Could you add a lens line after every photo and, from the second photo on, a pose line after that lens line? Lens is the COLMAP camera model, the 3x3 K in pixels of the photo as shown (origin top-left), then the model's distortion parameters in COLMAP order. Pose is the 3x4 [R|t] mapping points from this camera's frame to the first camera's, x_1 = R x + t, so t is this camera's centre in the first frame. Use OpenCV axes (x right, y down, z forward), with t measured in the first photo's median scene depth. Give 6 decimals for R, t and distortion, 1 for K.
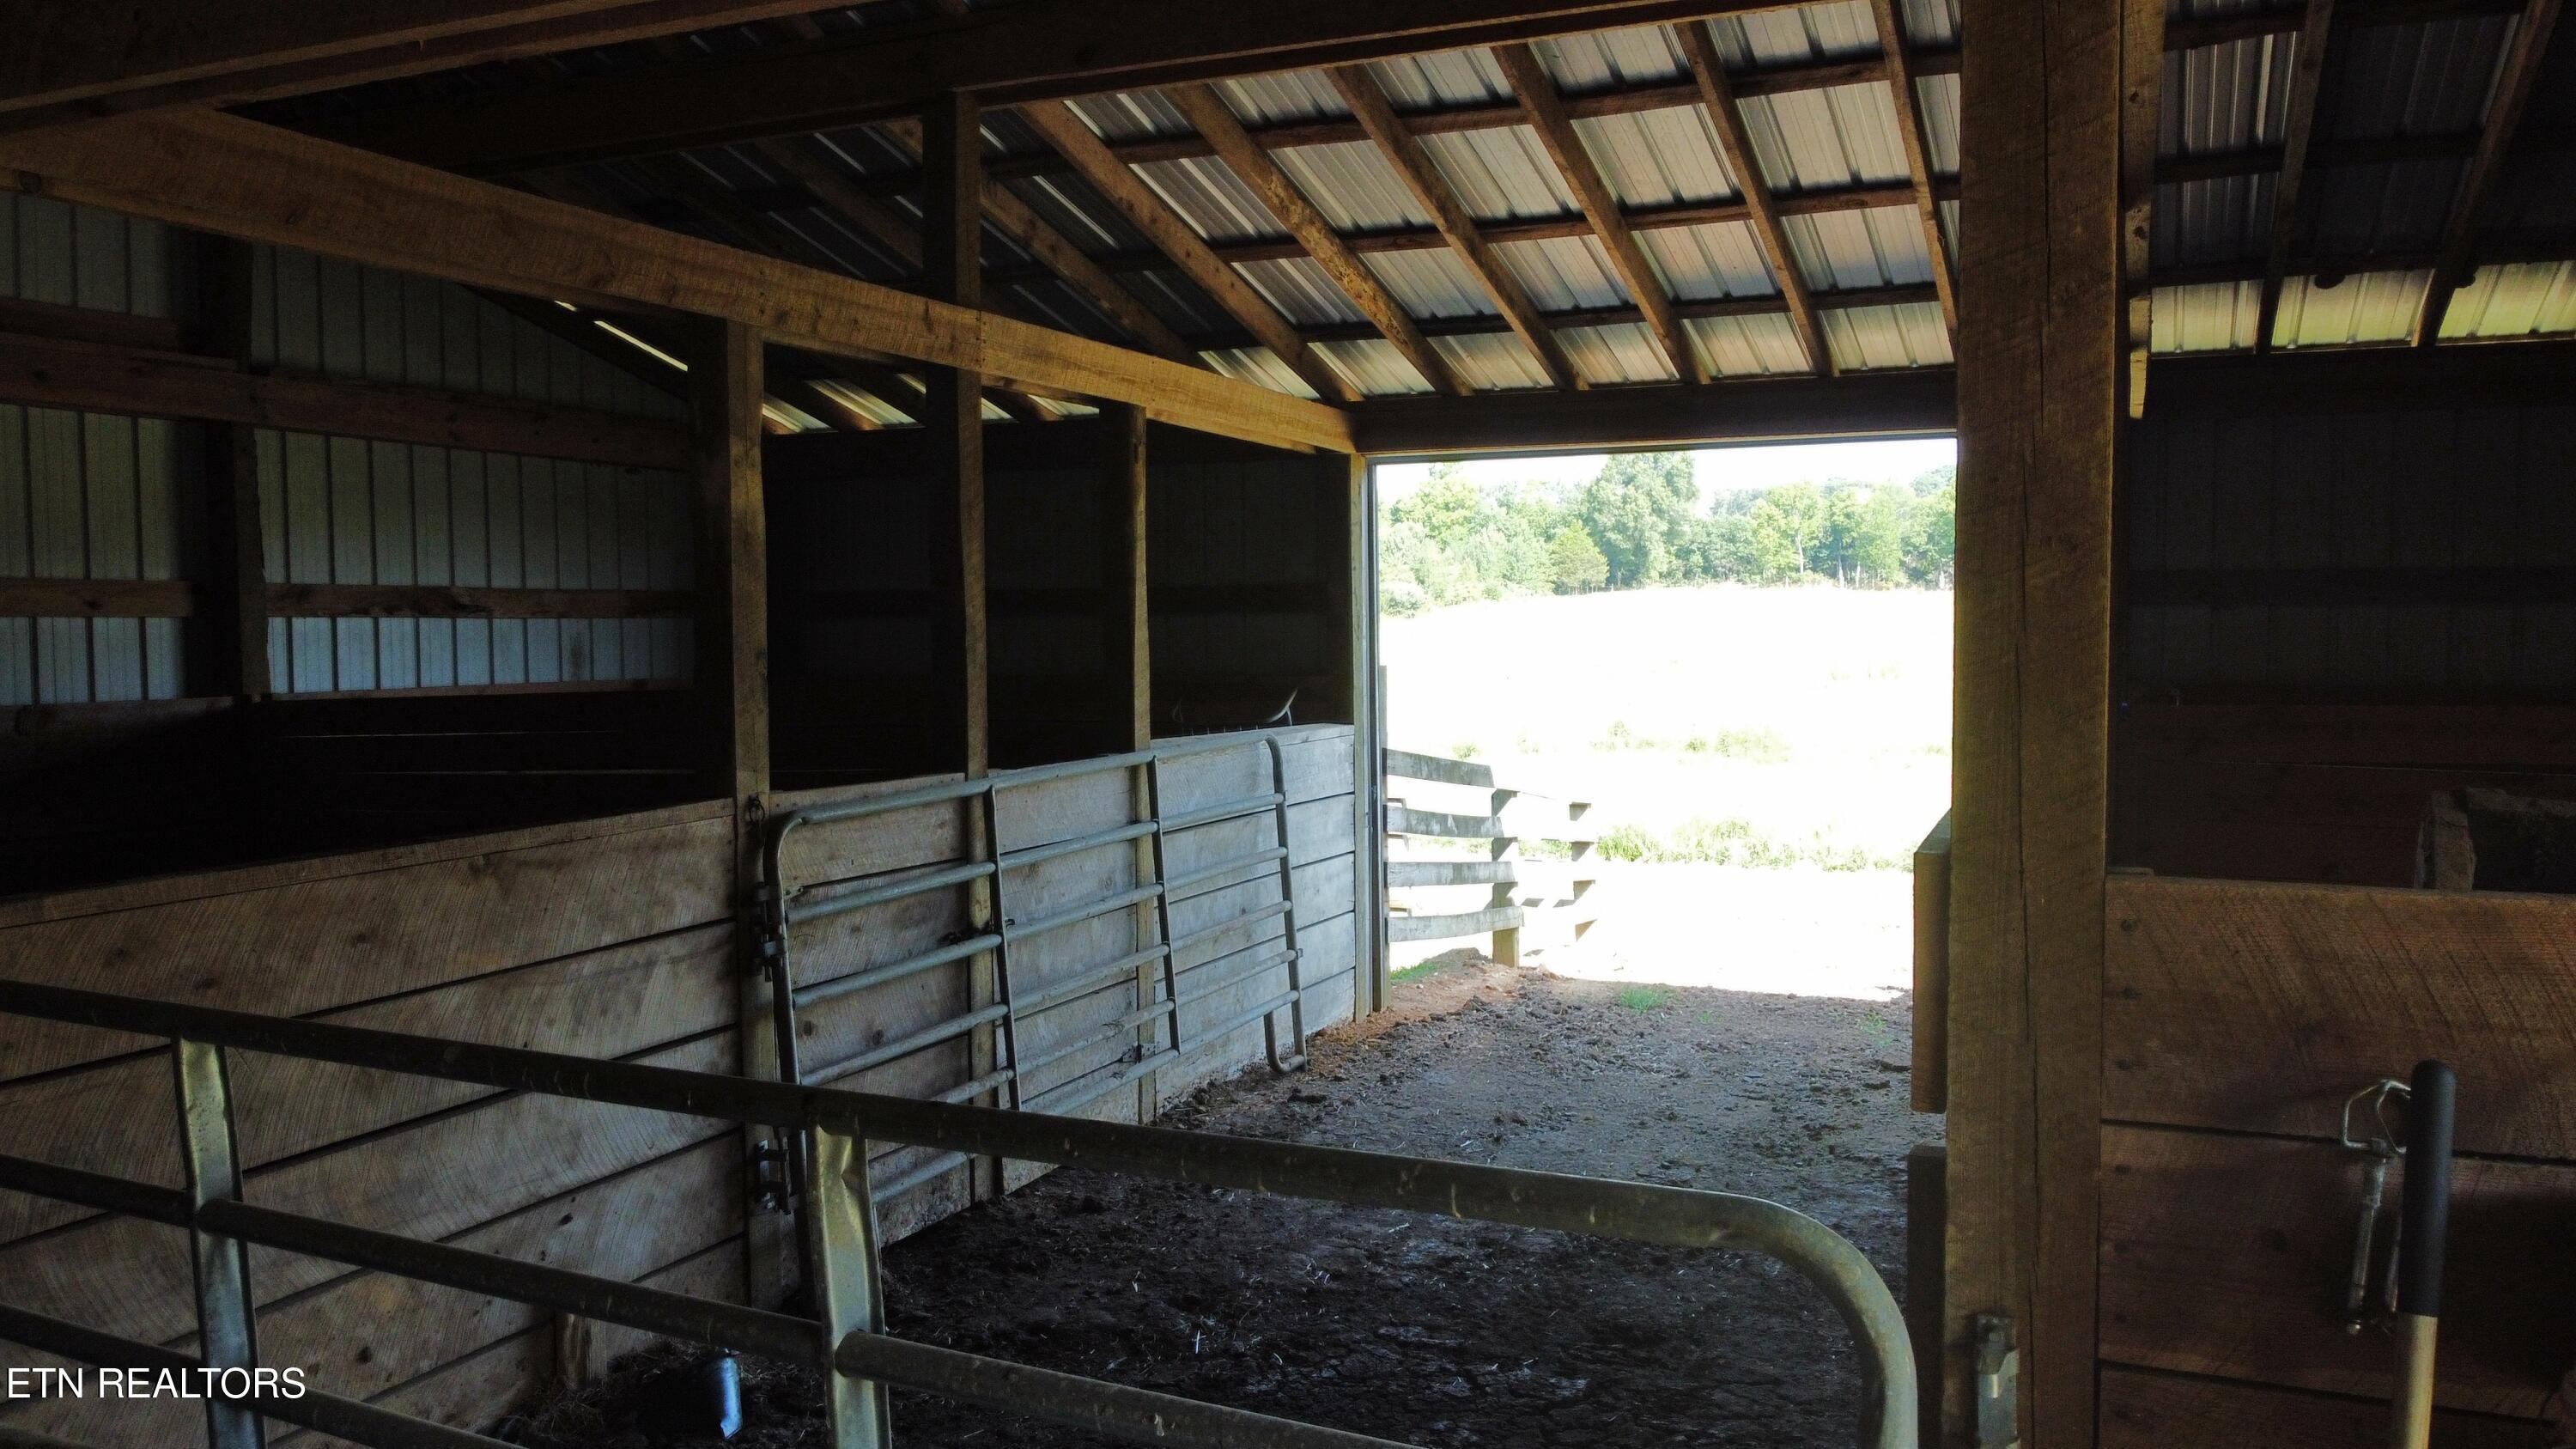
lens RADIAL K [[1941.0, 0, 1288.0], [0, 1941.0, 724.5], [0, 0, 1]] dist [-0.023298, 0.001836]
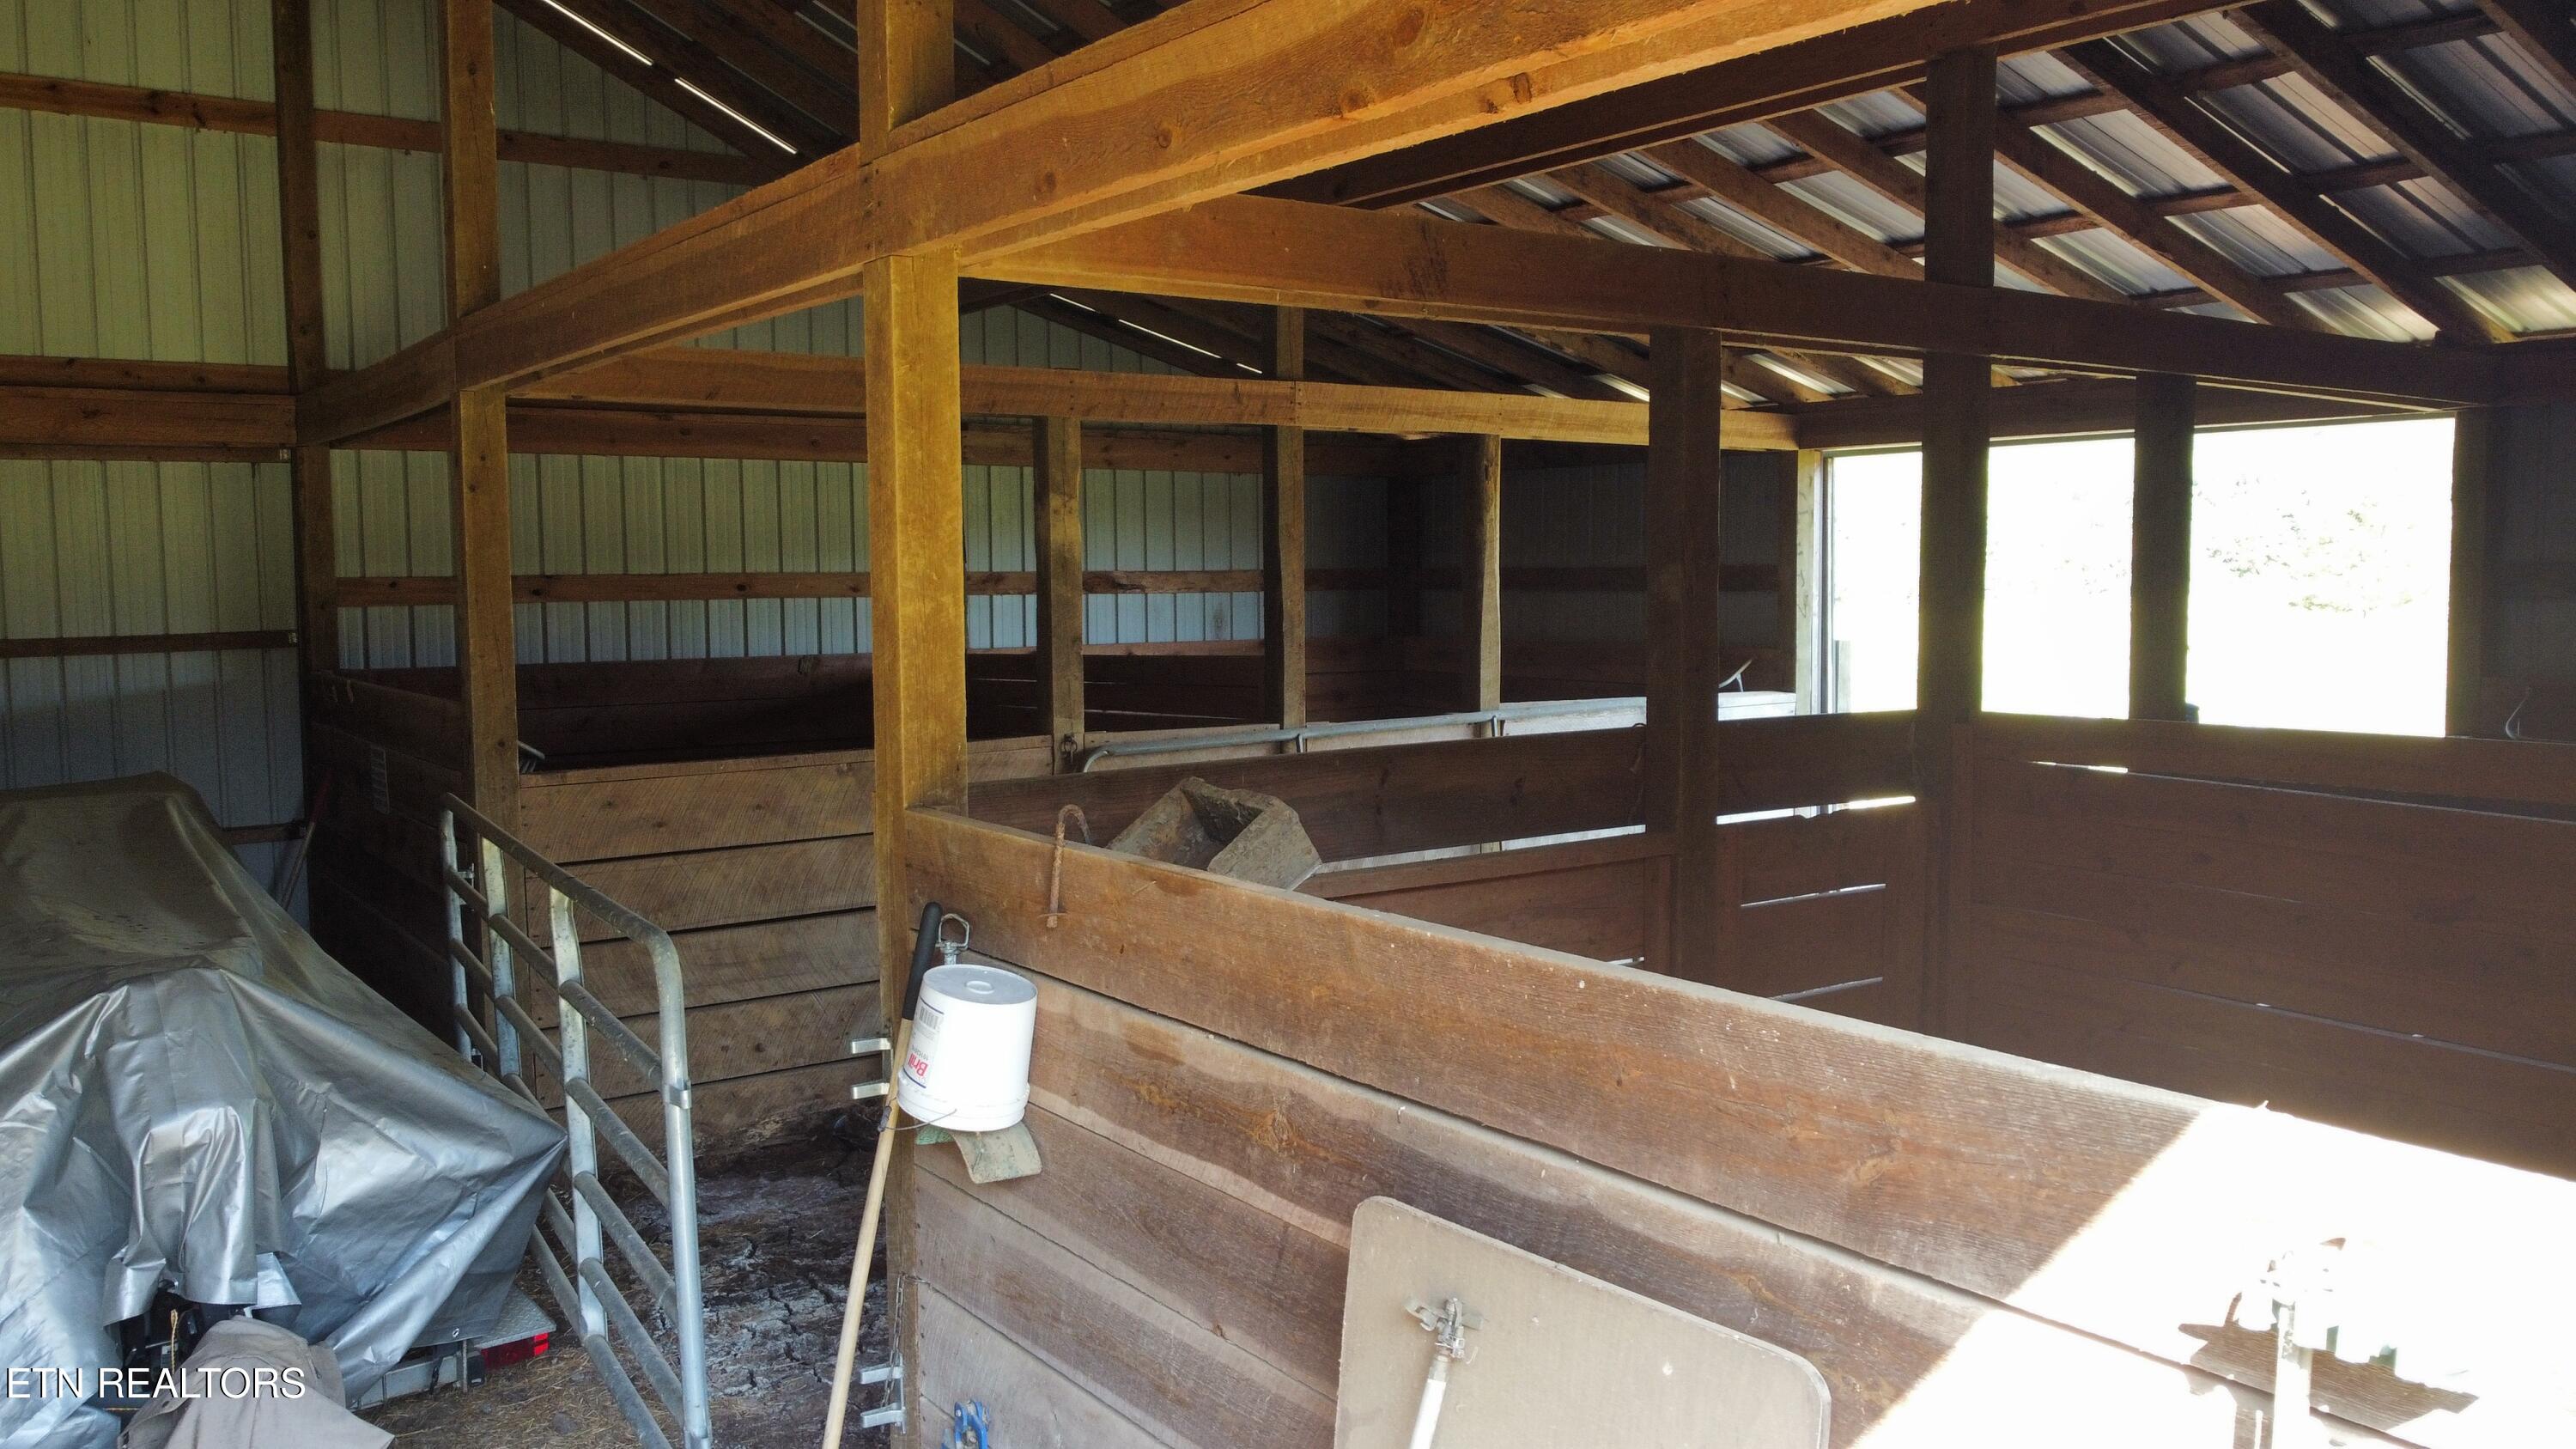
lens RADIAL K [[1870.4, 0, 1288.0], [0, 1870.4, 724.5], [0, 0, 1]] dist [-0.095843, 0.000677]
pose [[0.867768, 0.040662, -0.495303, 0.487598], [-0.024208, 0.998923, 0.039593, -0.026207], [0.496380, -0.022367, 0.867817, -0.131532]]
